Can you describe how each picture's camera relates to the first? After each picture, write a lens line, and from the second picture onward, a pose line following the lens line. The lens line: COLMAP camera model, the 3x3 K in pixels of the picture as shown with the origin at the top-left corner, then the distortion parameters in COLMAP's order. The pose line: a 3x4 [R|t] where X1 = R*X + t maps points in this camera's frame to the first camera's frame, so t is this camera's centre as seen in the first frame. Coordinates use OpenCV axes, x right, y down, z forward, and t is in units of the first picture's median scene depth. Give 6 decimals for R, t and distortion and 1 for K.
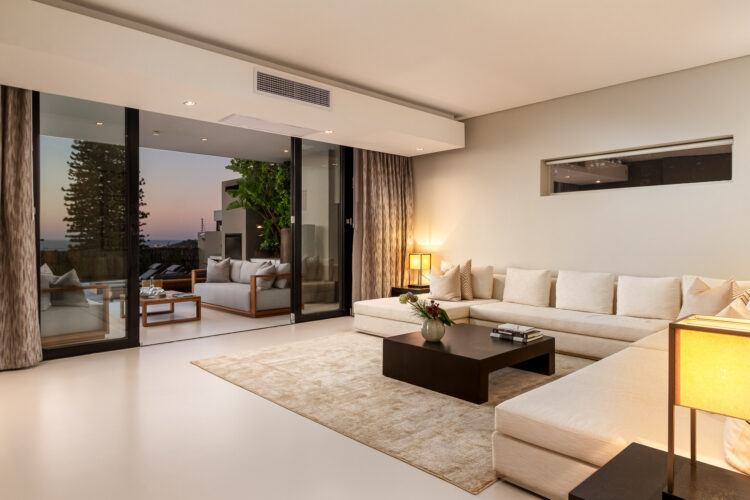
lens RADIAL K [[464.1, 0, 353.4], [0, 464.1, 250.4], [0, 0, 1]] dist [0.000501, -0.002889]
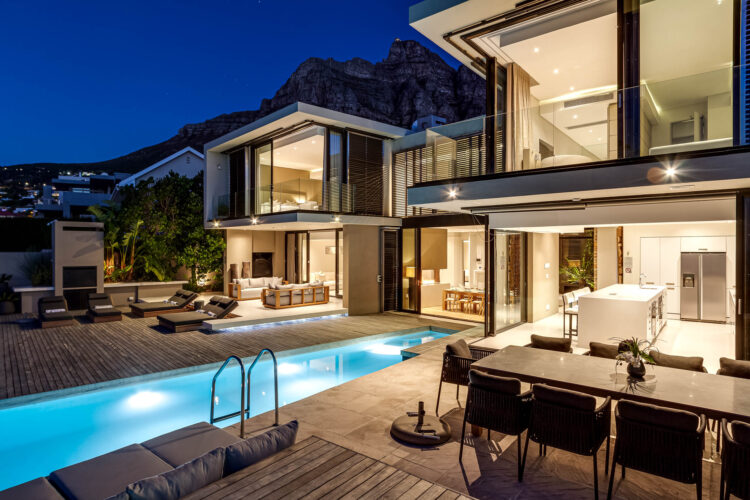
lens RADIAL K [[435.7, 0, 355.5], [0, 435.7, 249.9], [0, 0, 1]] dist [-0.001714, -0.000065]
pose [[0.031272, -0.001920, 0.999509, -1.445901], [0.024790, 0.999692, 0.001144, -0.065726], [-0.999203, 0.024742, 0.031310, 0.246272]]
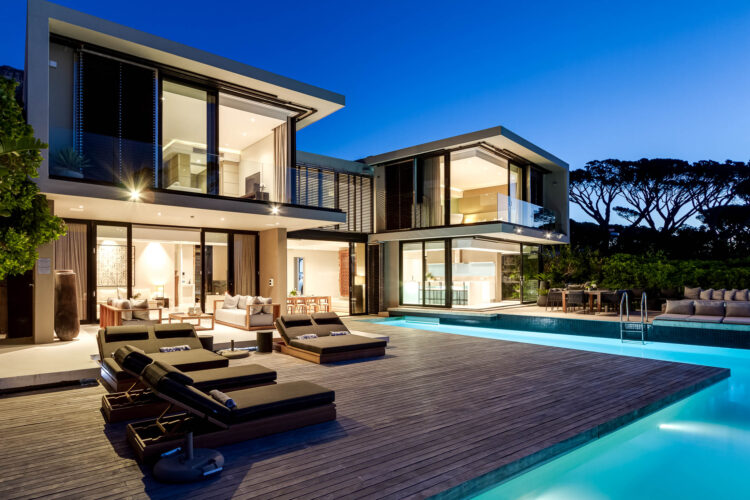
lens RADIAL K [[437.1, 0, 350.8], [0, 437.1, 270.2], [0, 0, 1]] dist [0.003469, -0.002755]
pose [[-0.996364, 0.002455, 0.085168, -0.580199], [0.003086, 0.999969, 0.007277, -0.038845], [-0.085148, 0.007513, -0.996340, 1.297997]]
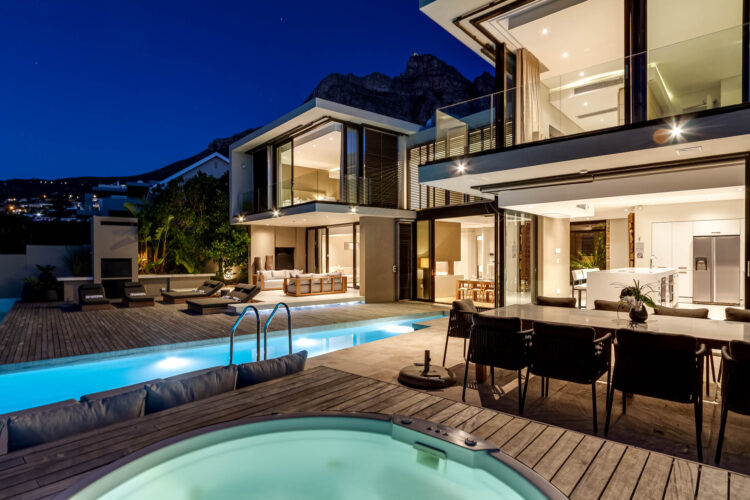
lens RADIAL K [[415.7, 0, 354.7], [0, 415.7, 257.9], [0, 0, 1]] dist [0.002696, -0.000340]
pose [[0.080017, -0.005068, 0.996781, -1.447305], [0.027601, 0.999615, 0.002867, -0.022767], [-0.996411, 0.027283, 0.080126, 0.238259]]
